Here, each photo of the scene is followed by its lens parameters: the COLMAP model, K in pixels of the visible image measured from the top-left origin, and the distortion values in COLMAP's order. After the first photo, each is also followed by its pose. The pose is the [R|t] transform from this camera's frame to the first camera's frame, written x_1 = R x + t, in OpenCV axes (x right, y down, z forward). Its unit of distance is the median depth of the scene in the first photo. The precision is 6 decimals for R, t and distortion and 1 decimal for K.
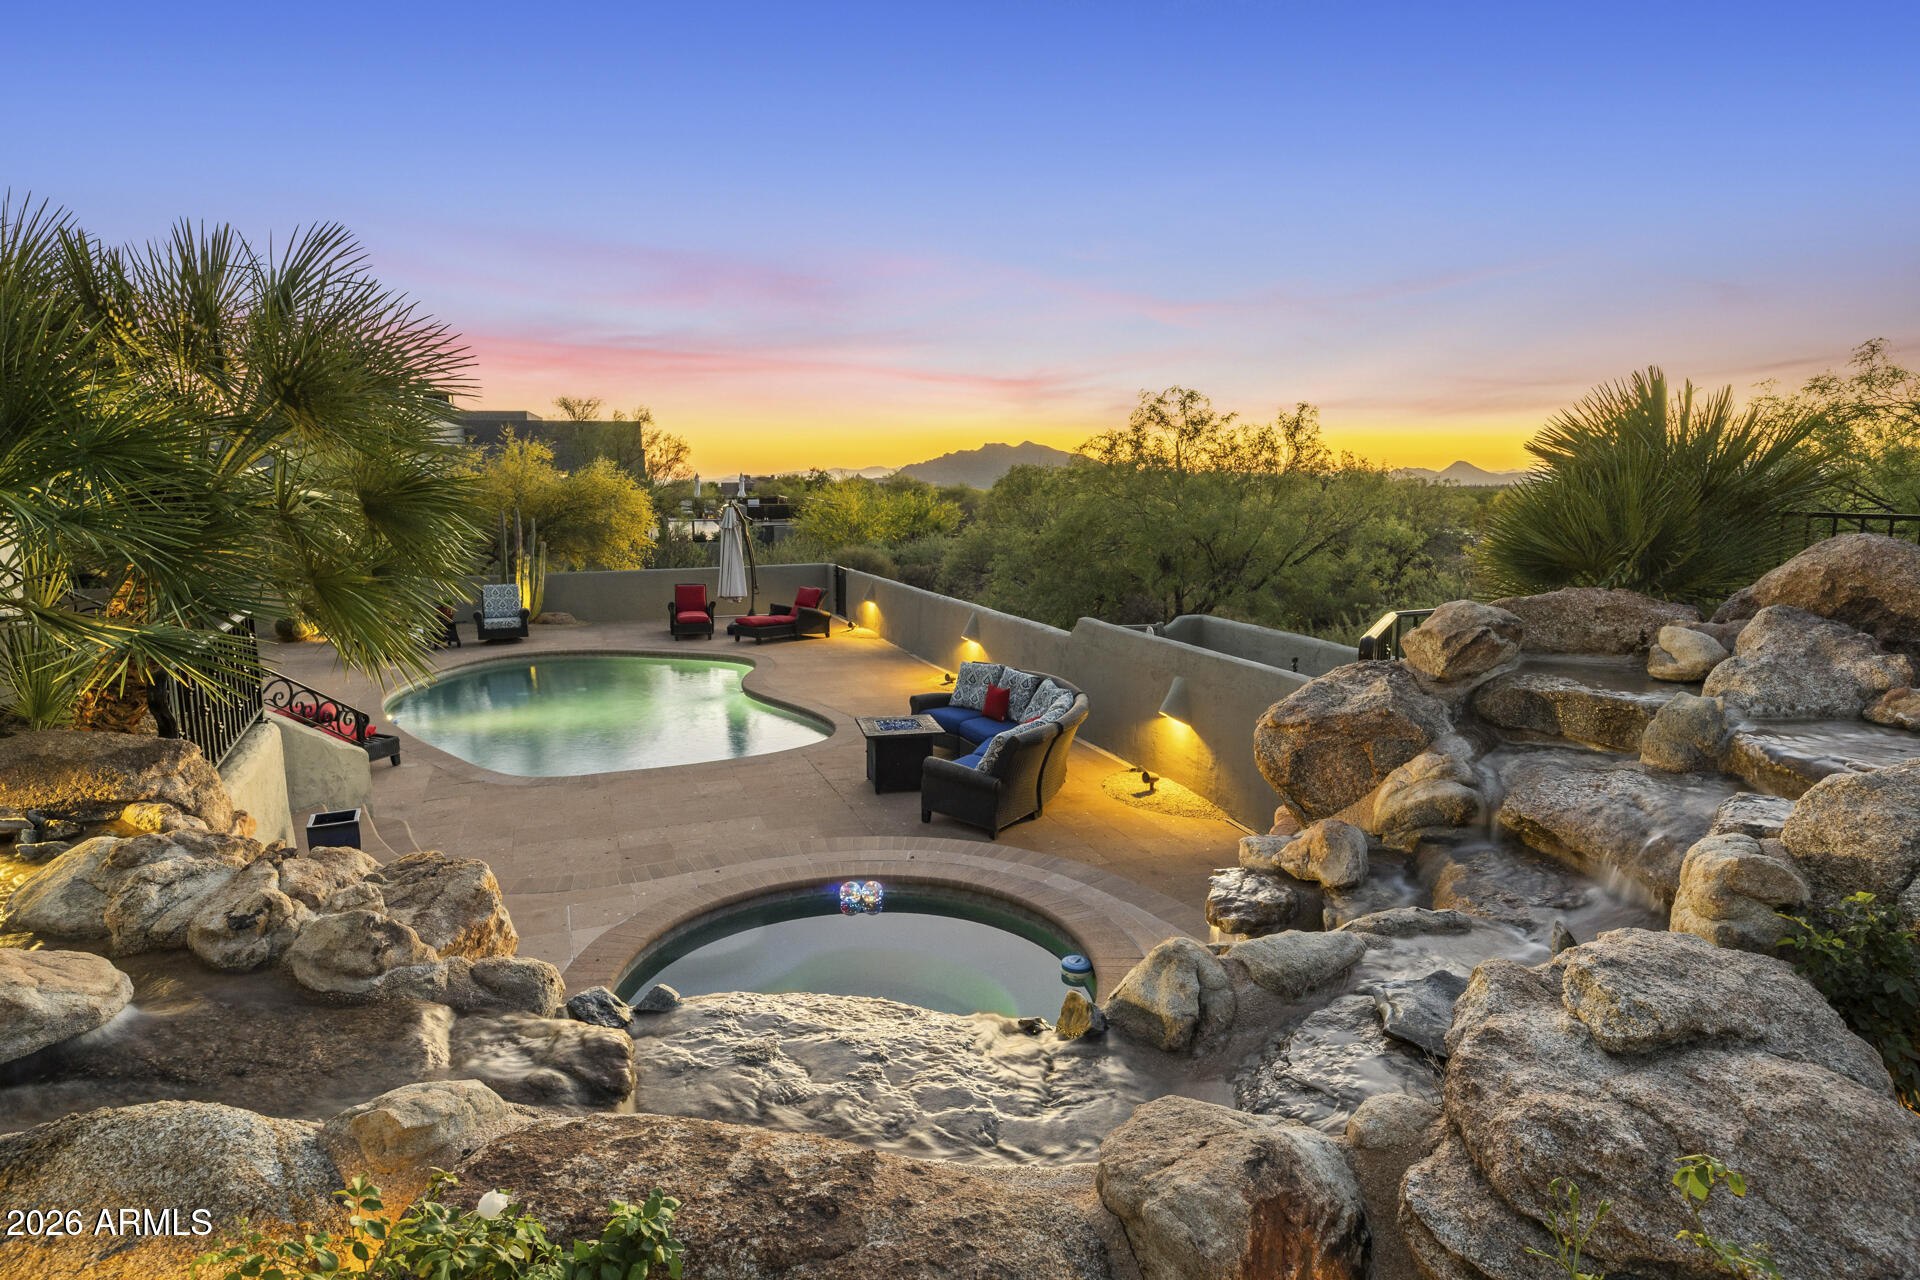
lens RADIAL K [[1055.3, 0, 956.8], [0, 1055.3, 646.5], [0, 0, 1]] dist [-0.000903, -0.002295]
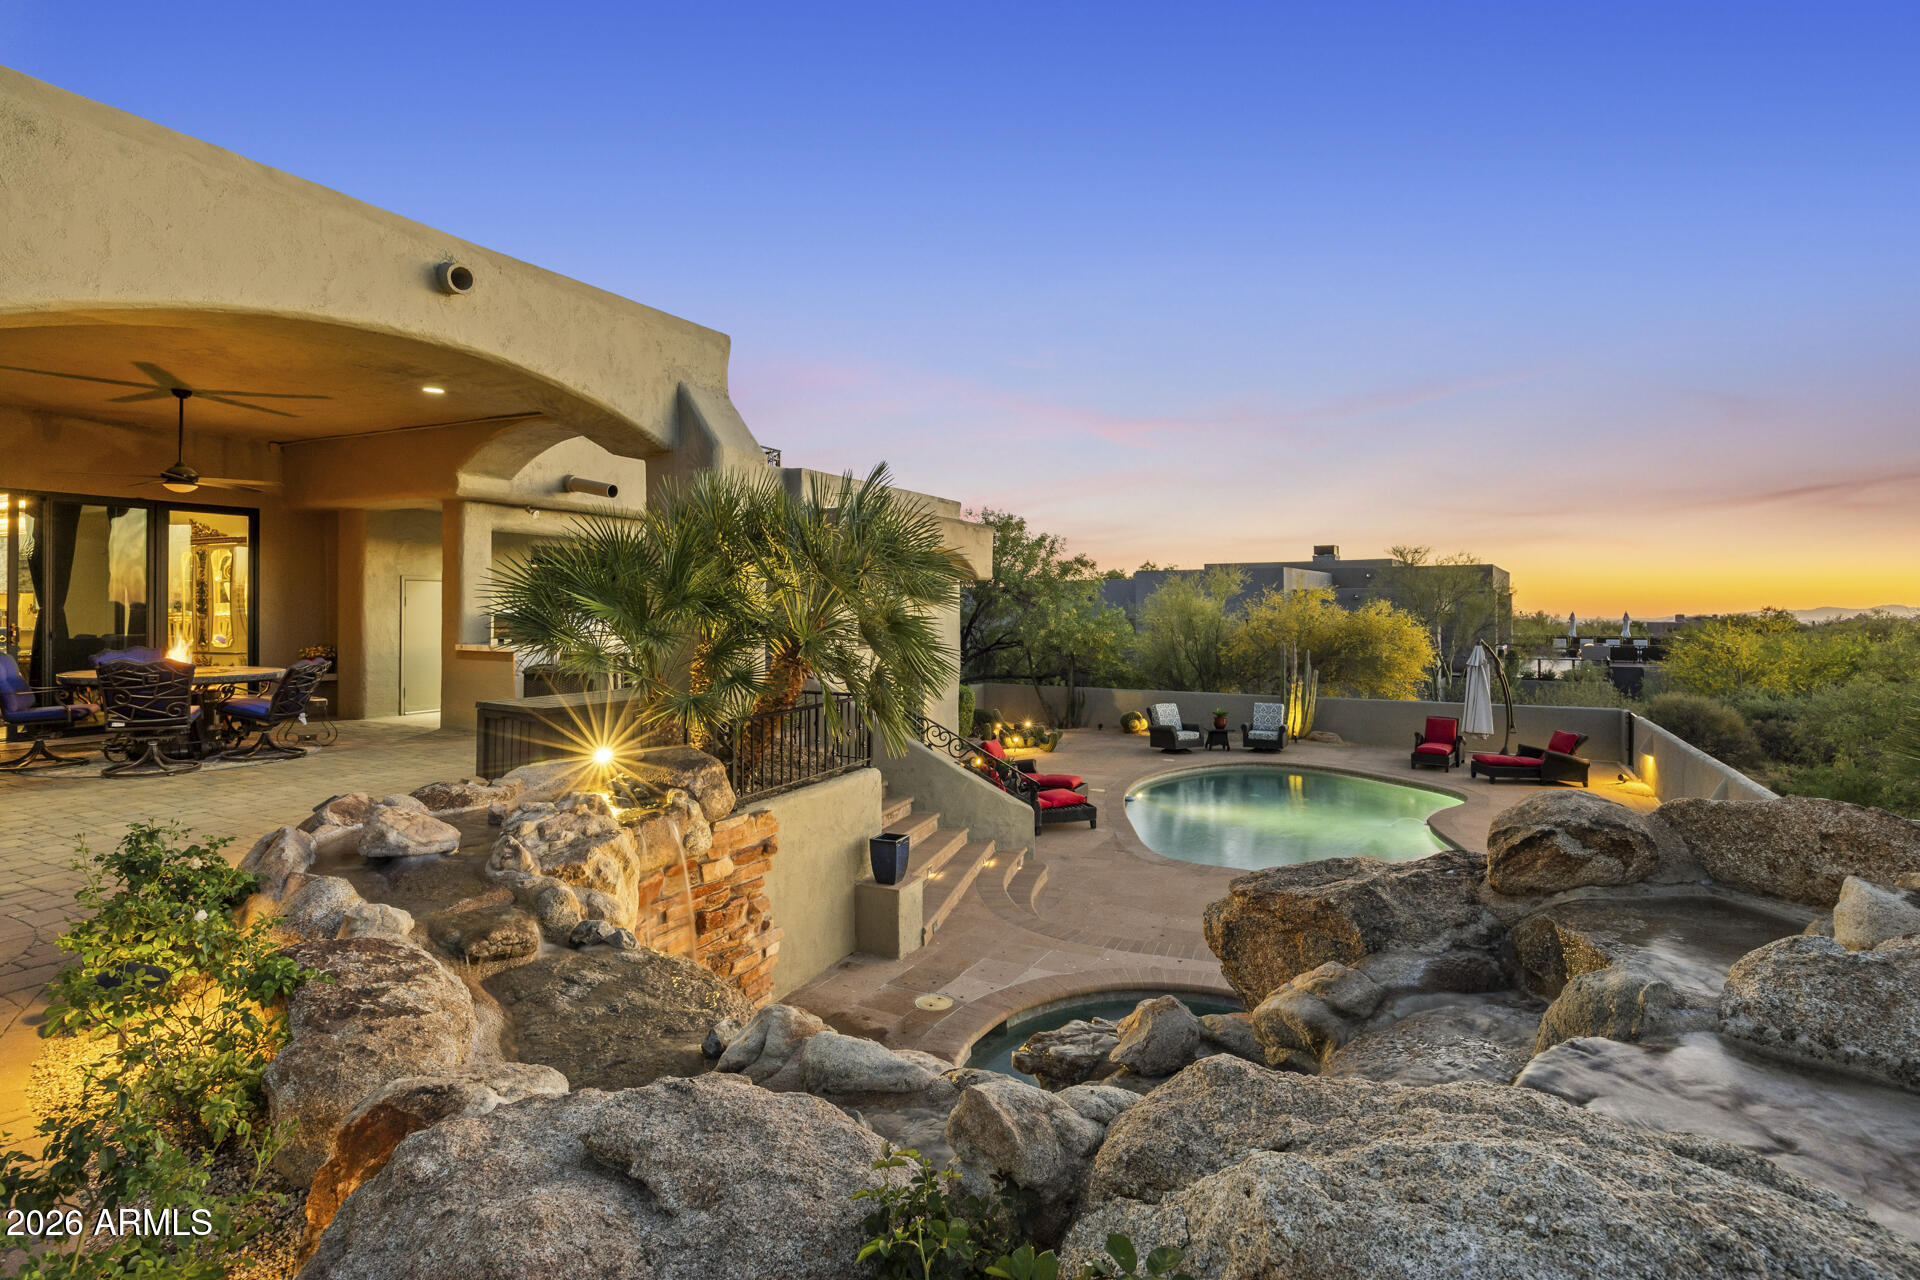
lens RADIAL K [[916.1, 0, 962.1], [0, 916.1, 624.3], [0, 0, 1]] dist [-0.012600, 0.000084]
pose [[0.652953, 0.012394, -0.757297, 0.127592], [-0.124860, 0.987947, -0.091487, -0.008696], [0.747036, 0.154293, 0.646631, 0.048891]]
